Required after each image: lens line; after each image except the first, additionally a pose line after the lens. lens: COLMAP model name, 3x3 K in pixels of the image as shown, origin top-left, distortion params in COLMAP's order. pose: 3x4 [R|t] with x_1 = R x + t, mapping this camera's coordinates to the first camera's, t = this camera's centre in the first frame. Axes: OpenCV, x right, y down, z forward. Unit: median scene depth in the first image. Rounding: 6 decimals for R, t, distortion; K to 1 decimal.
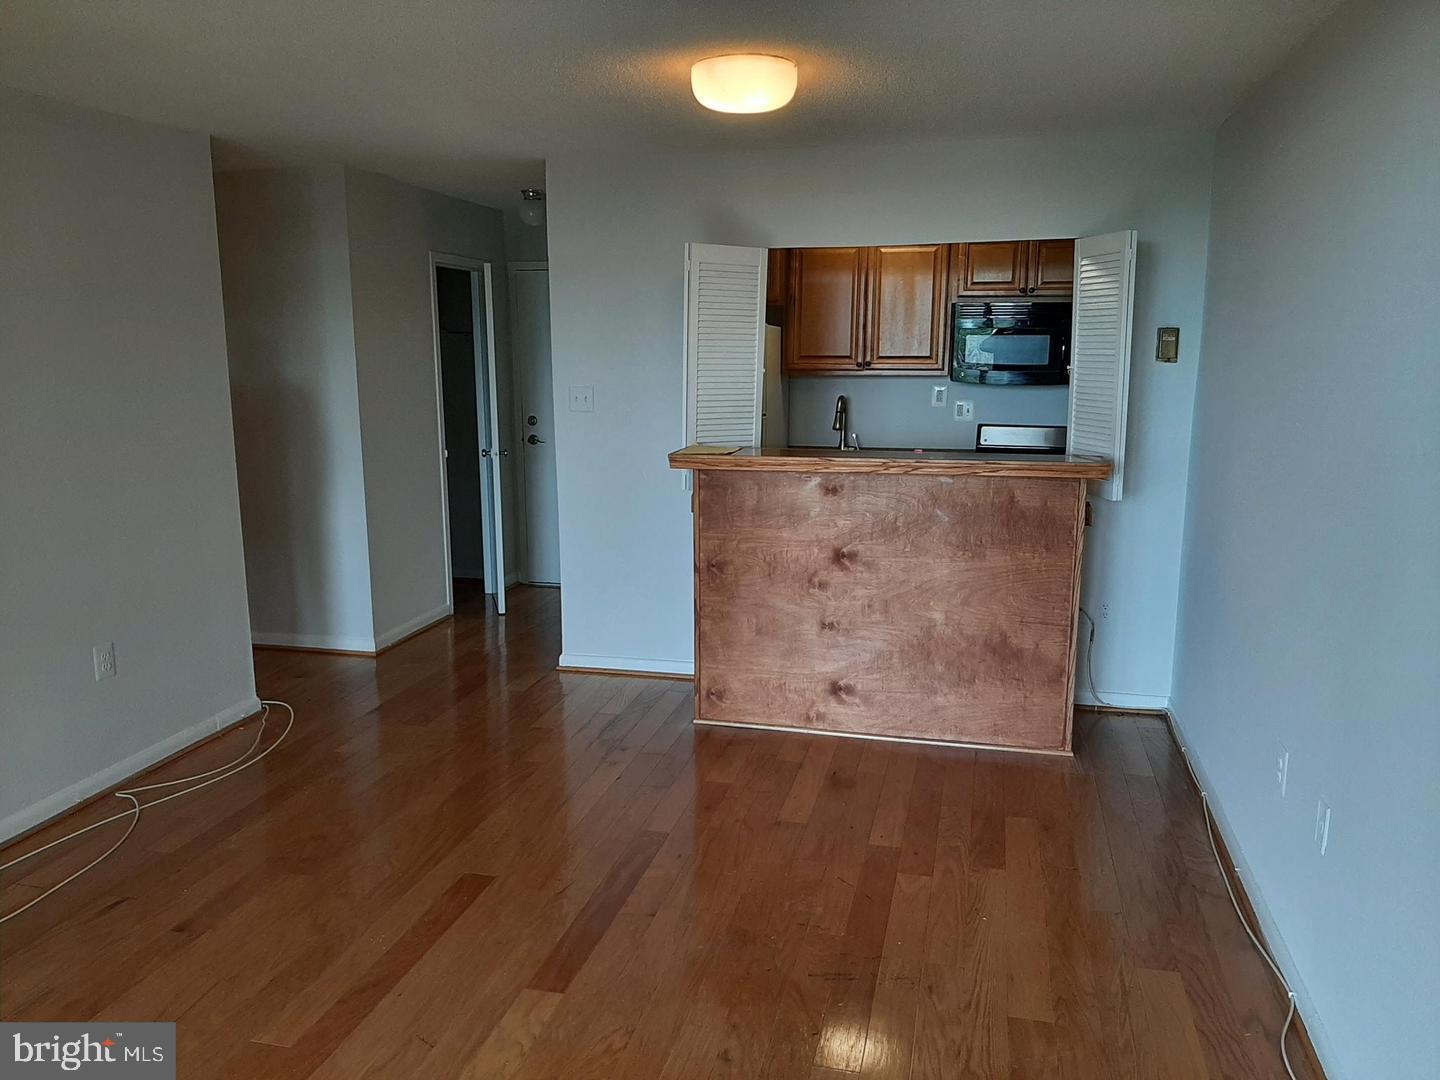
lens RADIAL K [[1126.4, 0, 722.0], [0, 1126.4, 548.4], [0, 0, 1]] dist [0.086668, -0.155397]
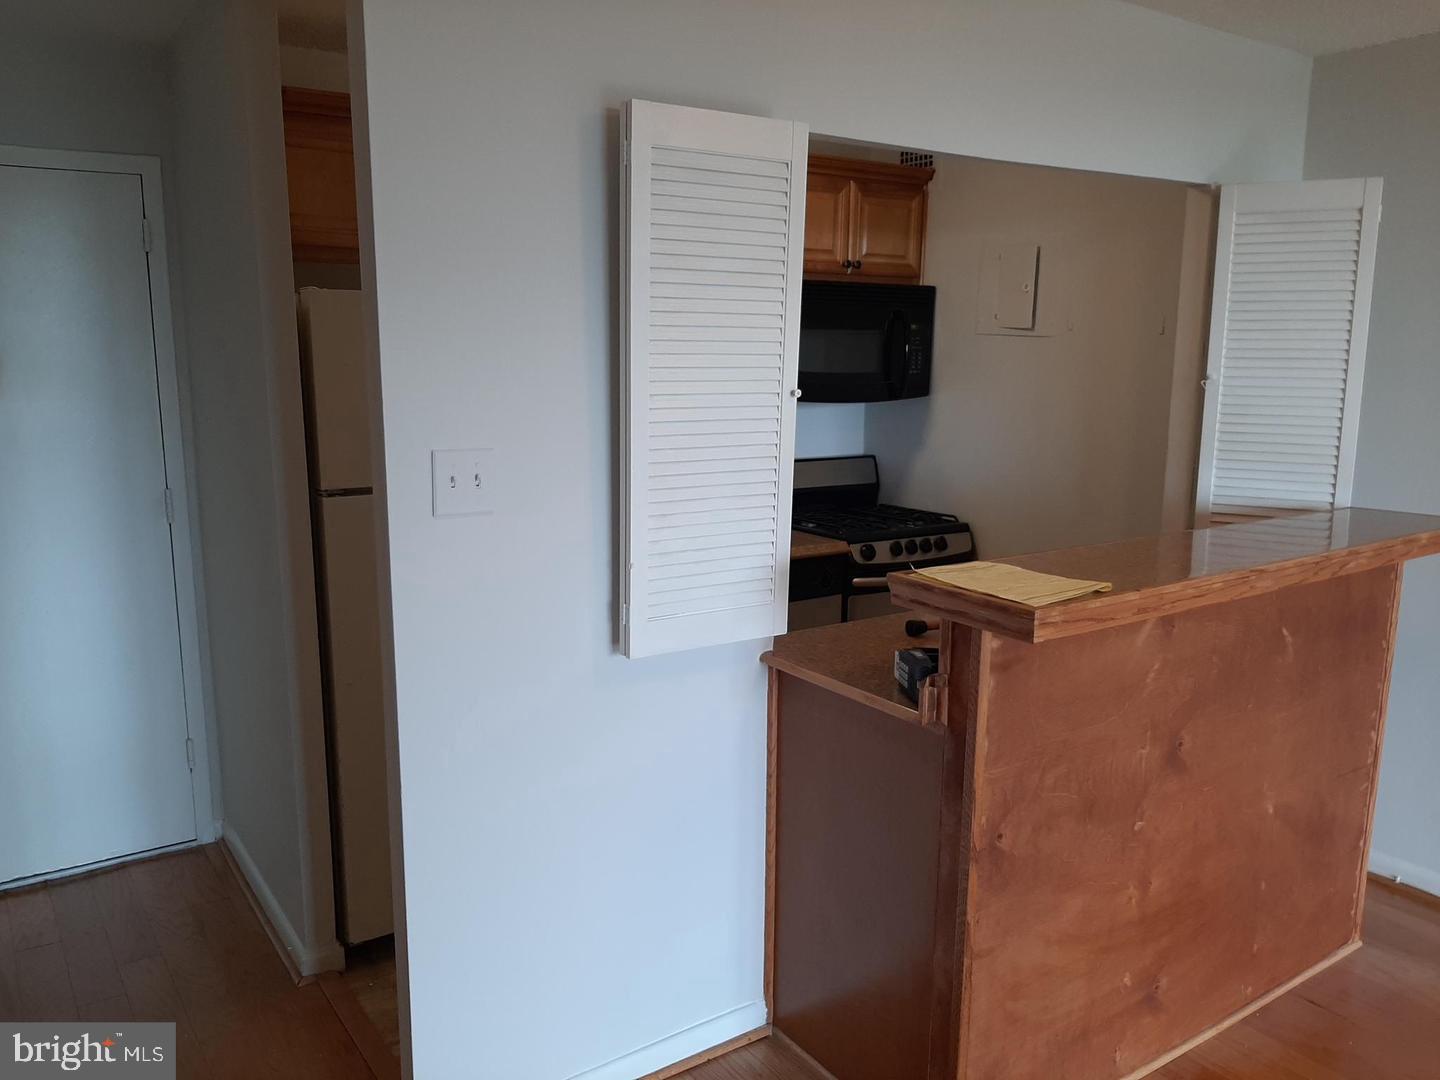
lens RADIAL K [[1126.4, 0, 722.0], [0, 1126.4, 548.4], [0, 0, 1]] dist [0.086668, -0.155397]
pose [[0.664870, -0.126116, 0.736235, -0.293188], [0.129130, 0.990210, 0.053008, -0.099604], [-0.735712, 0.059827, 0.674647, 0.582396]]
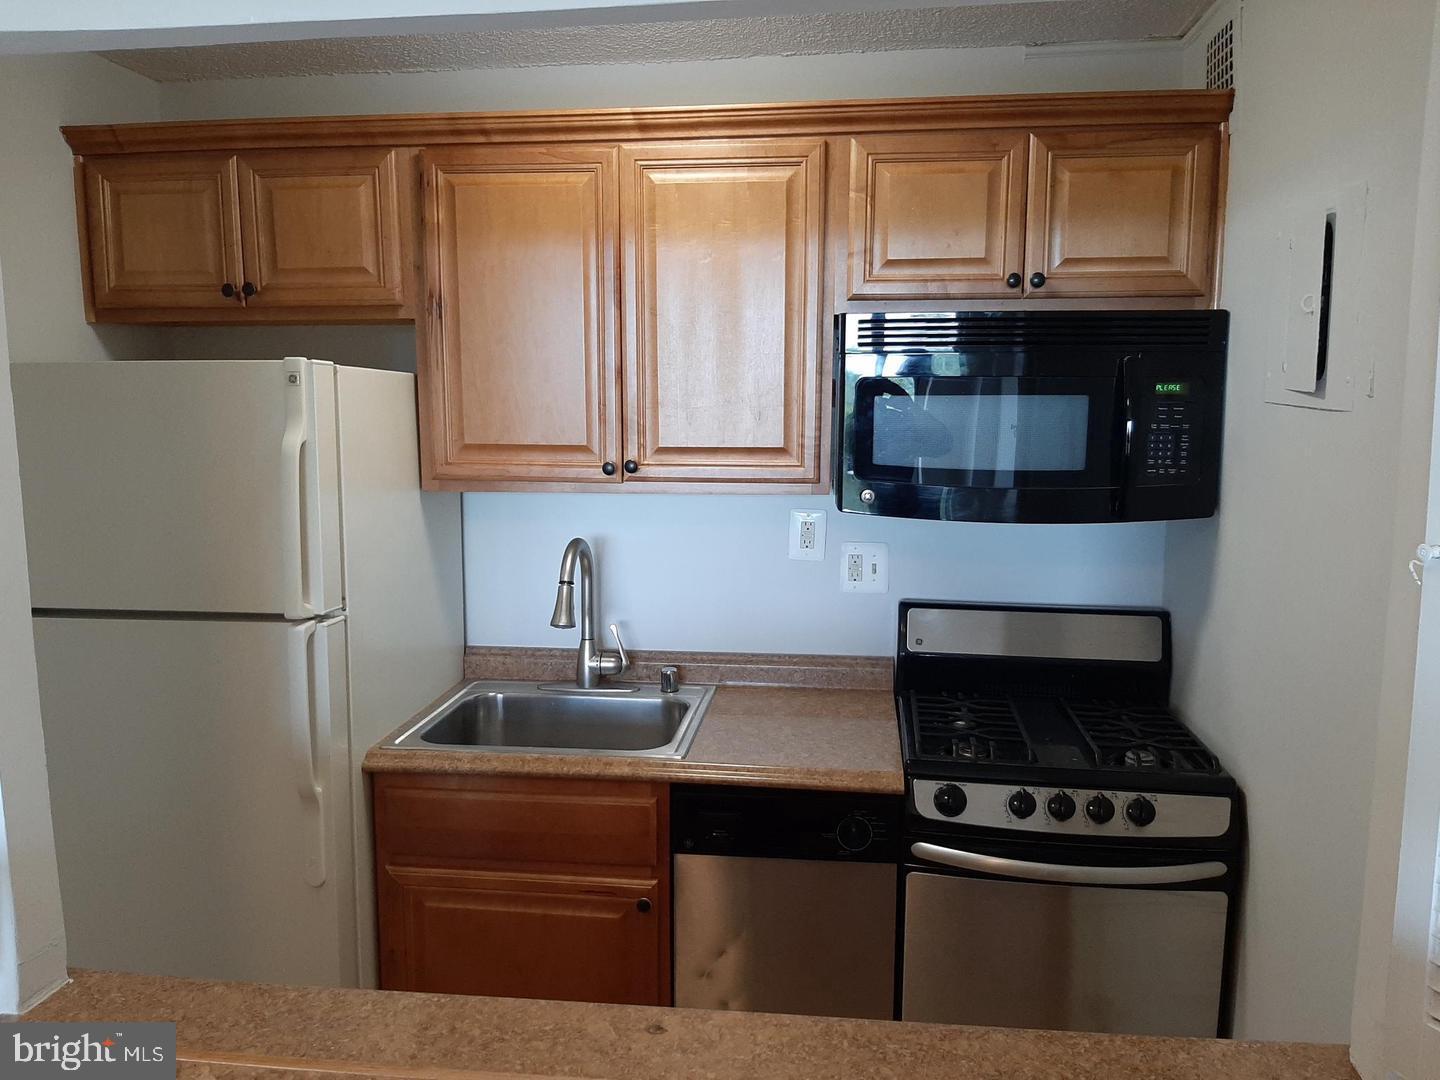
lens RADIAL K [[1126.4, 0, 722.0], [0, 1126.4, 548.4], [0, 0, 1]] dist [0.086668, -0.155397]
pose [[0.991284, -0.019909, 0.130232, 0.109360], [0.026060, 0.998615, -0.045695, -0.116264], [-0.129142, 0.048691, 0.990430, 0.609137]]
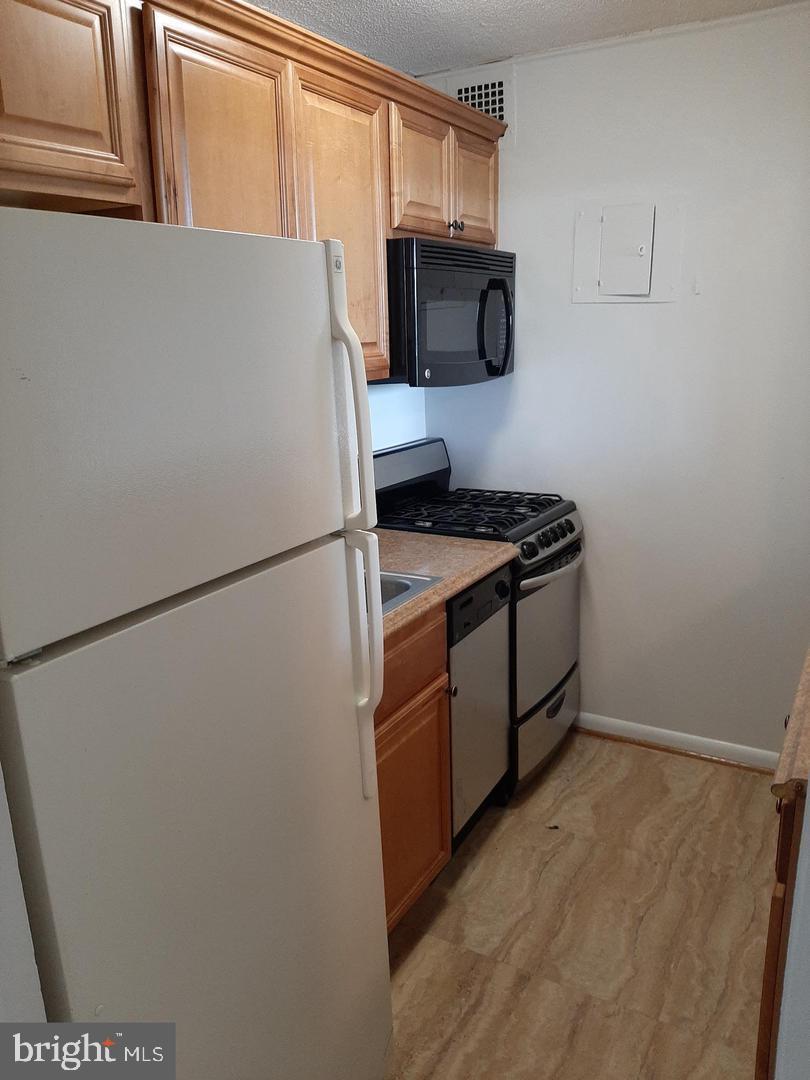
lens RADIAL K [[844.8, 0, 405.0], [0, 844.8, 540.0], [0, 0, 1]] dist [0.086668, -0.155397]
pose [[0.259880, -0.242912, 0.934589, -0.191192], [0.210497, 0.958819, 0.190677, -0.152958], [-0.942419, 0.147175, 0.300310, 0.875971]]
